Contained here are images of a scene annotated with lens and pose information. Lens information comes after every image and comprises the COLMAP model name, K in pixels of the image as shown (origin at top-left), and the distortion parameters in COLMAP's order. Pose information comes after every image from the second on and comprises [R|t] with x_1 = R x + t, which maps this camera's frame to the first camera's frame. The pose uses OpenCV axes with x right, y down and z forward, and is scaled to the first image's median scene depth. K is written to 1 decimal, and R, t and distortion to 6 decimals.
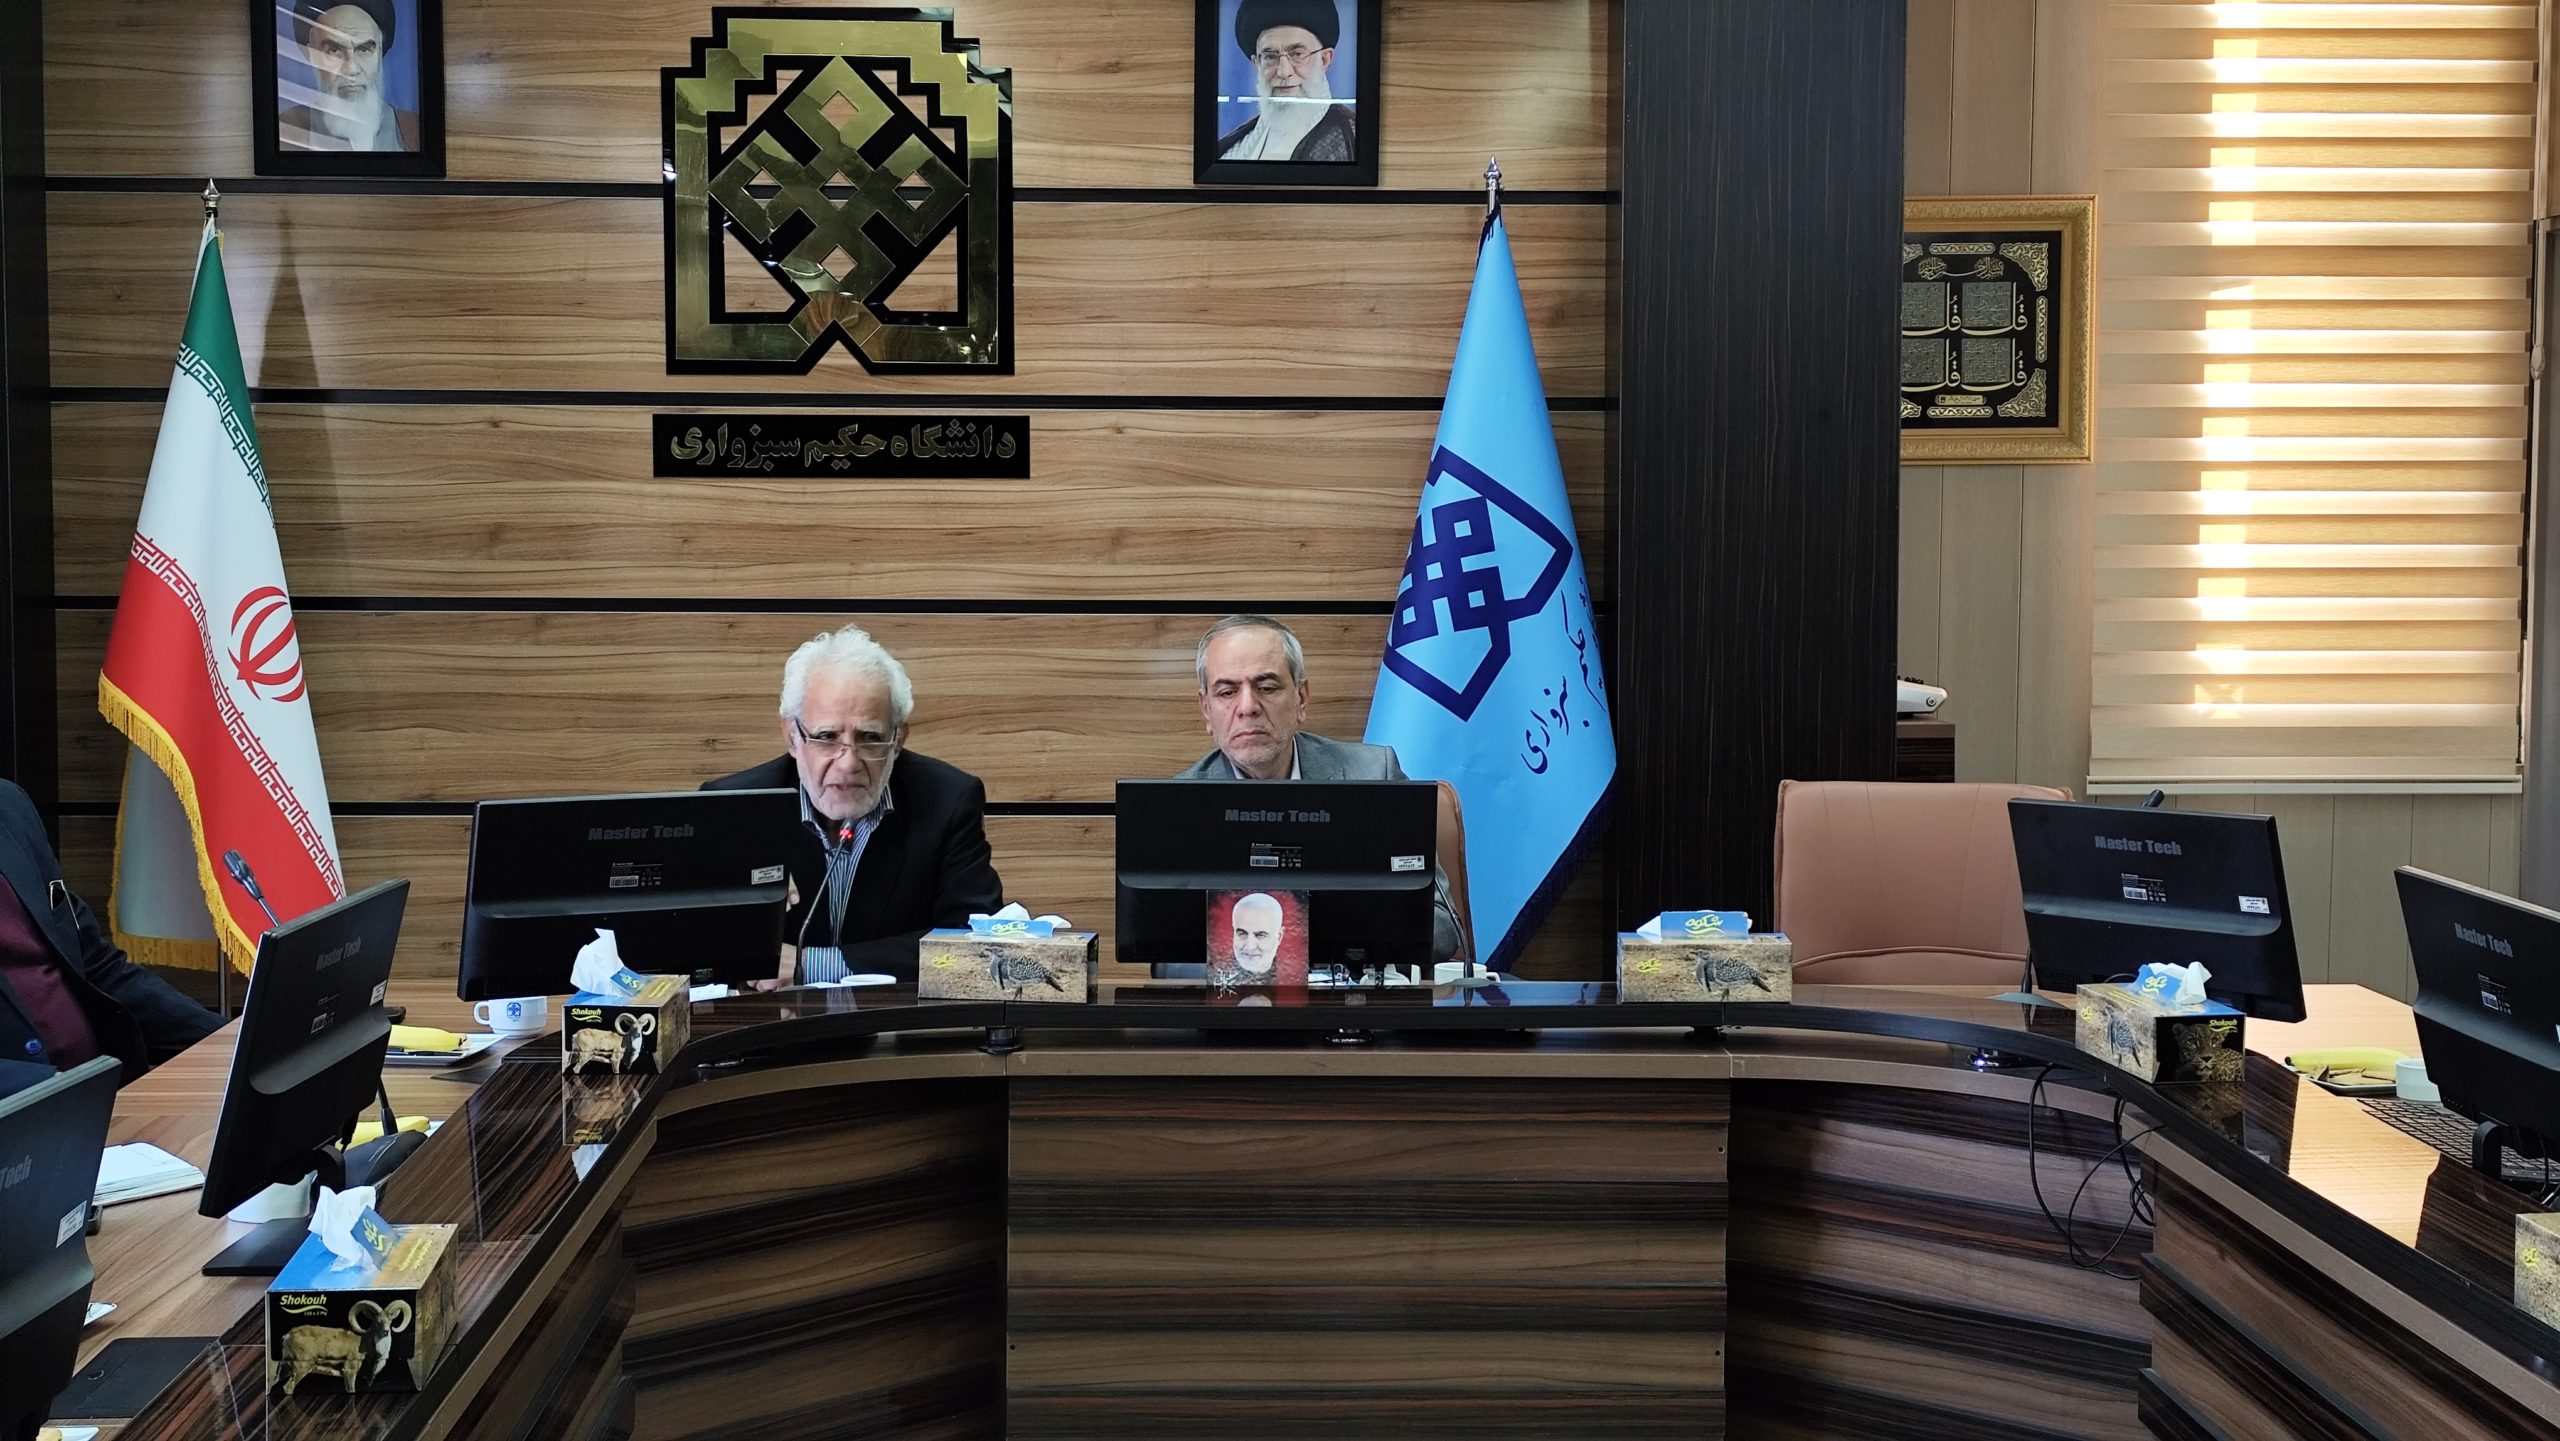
lens RADIAL K [[3516.4, 0, 1301.4], [0, 3516.4, 786.5], [0, 0, 1]] dist [0.018426, 0.000000]
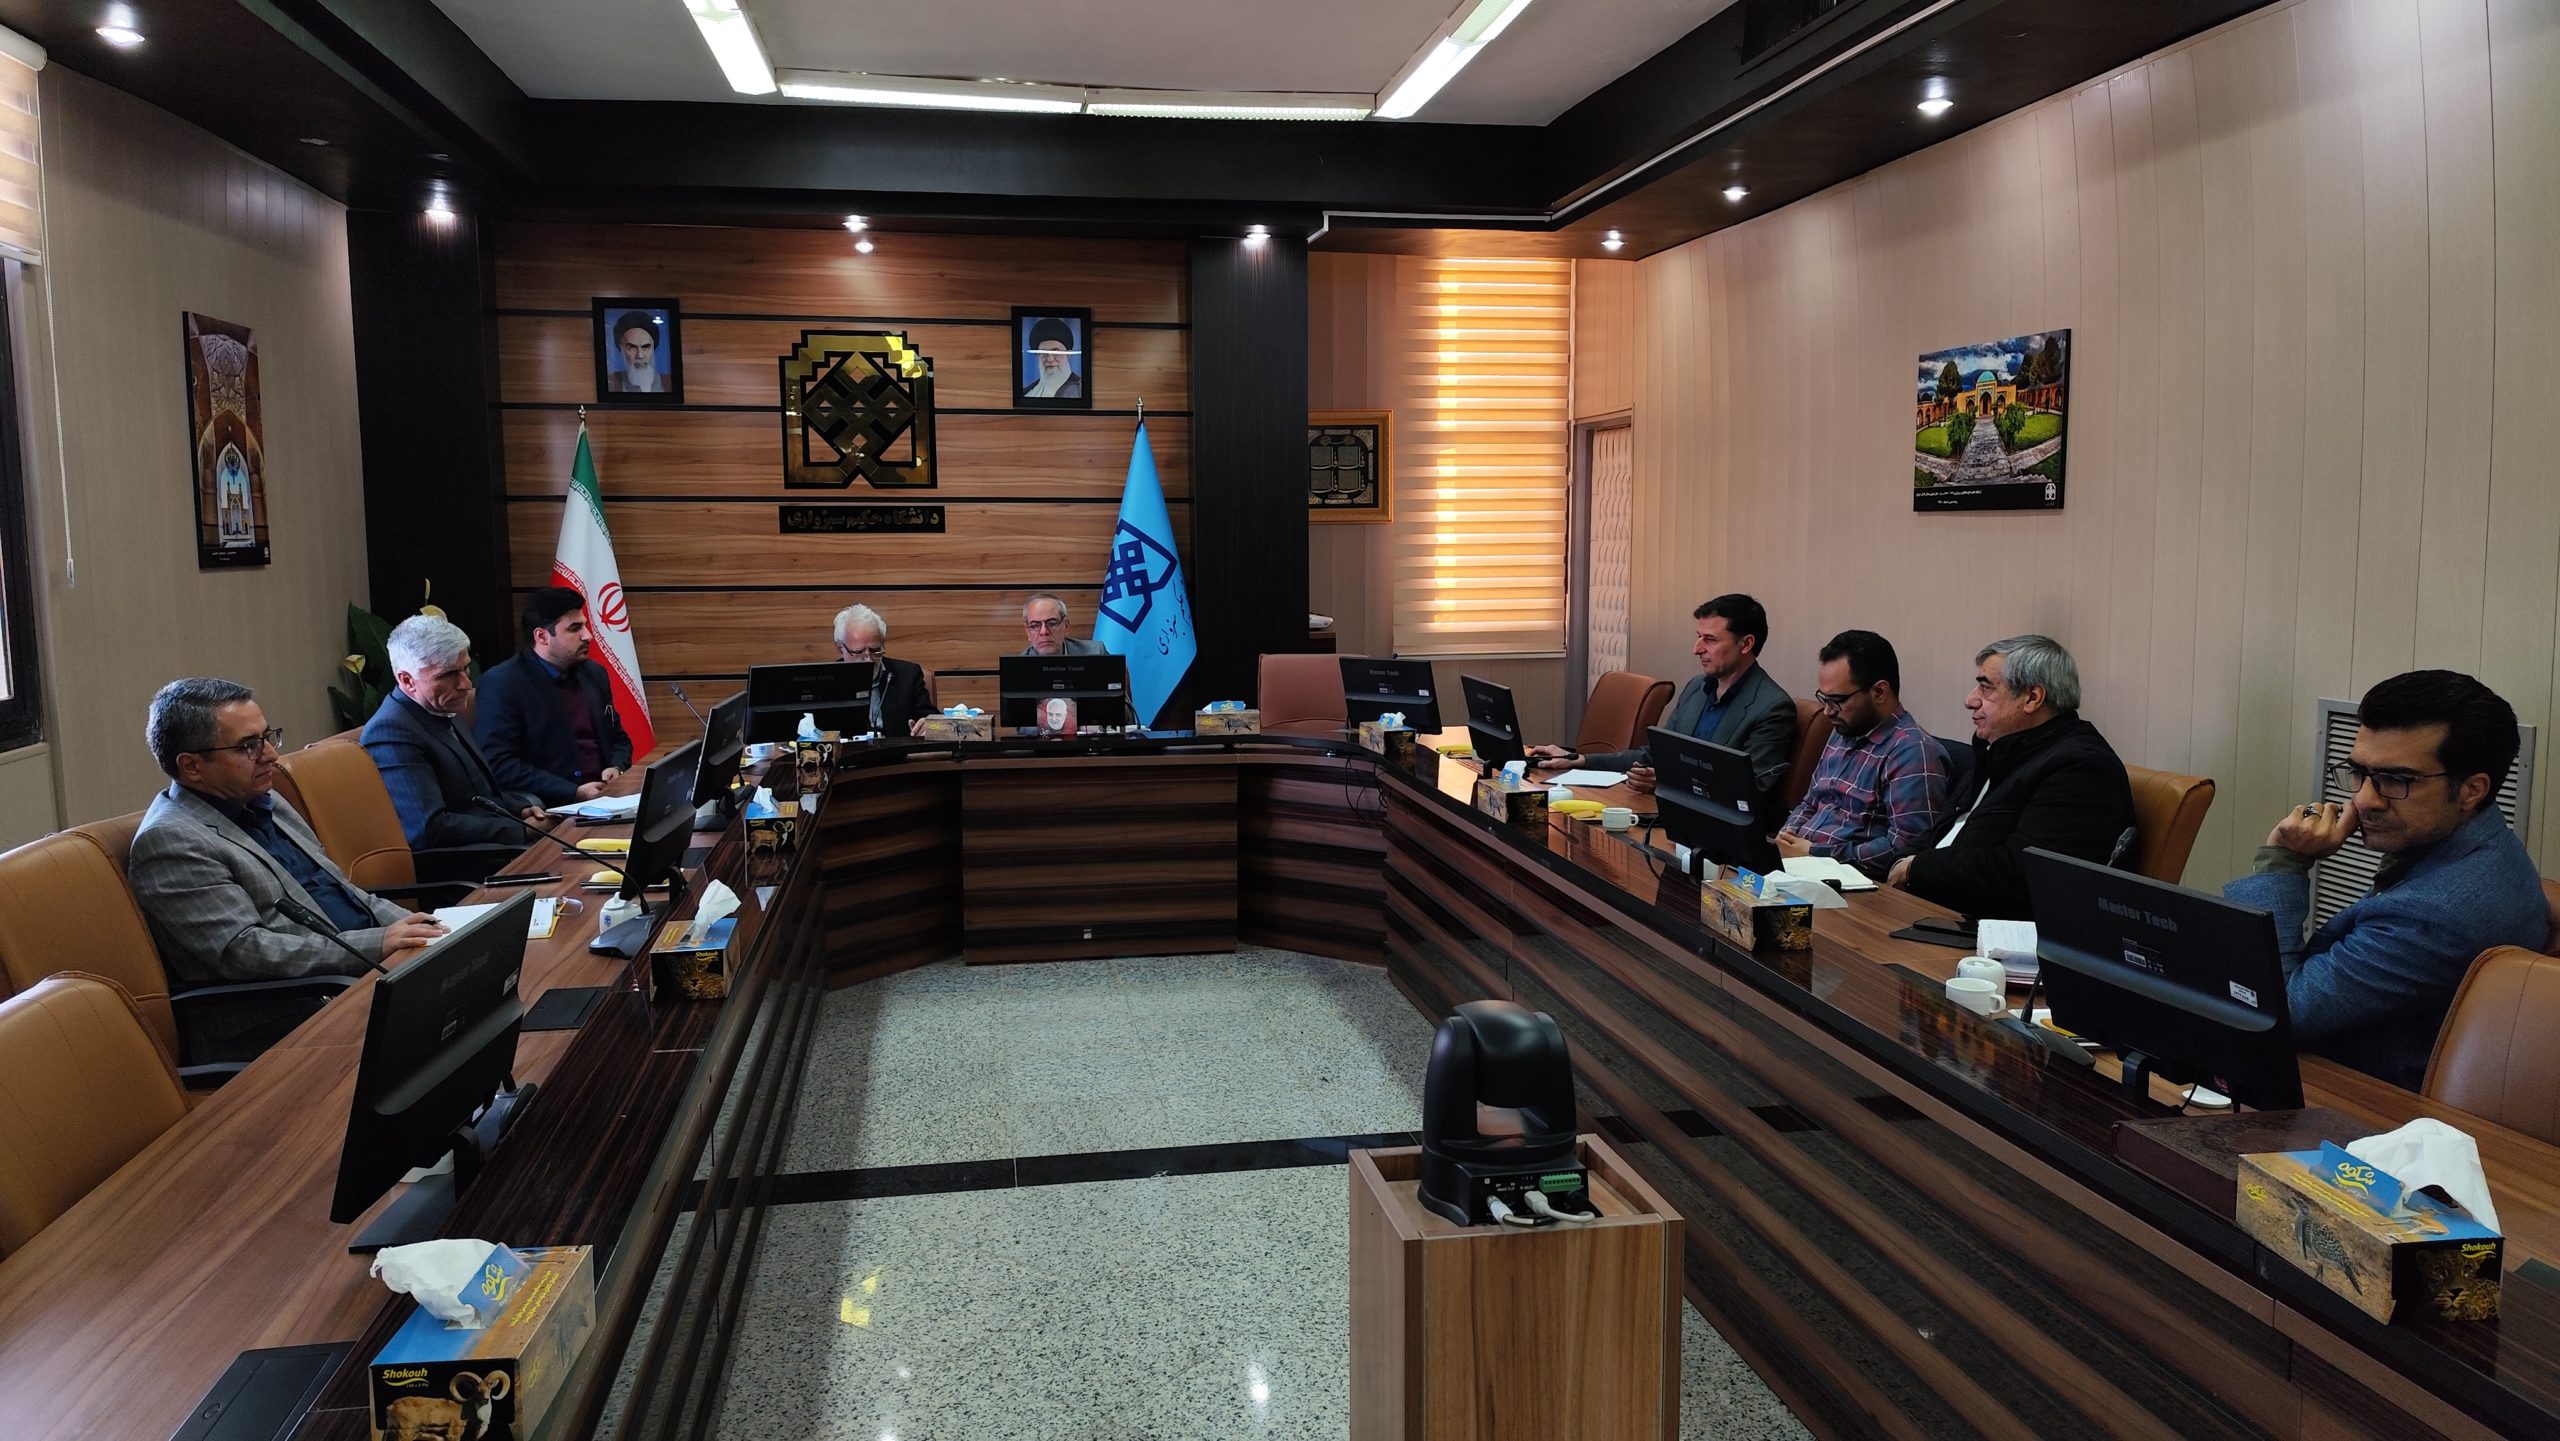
lens RADIAL K [[1807.2, 0, 1336.8], [0, 1807.2, 767.8], [0, 0, 1]] dist [-0.003545, -0.009533]
pose [[0.987216, -0.026039, 0.157244, -0.013089], [0.017858, 0.998423, 0.053218, 0.009919], [-0.158382, -0.049730, 0.986125, -0.244599]]
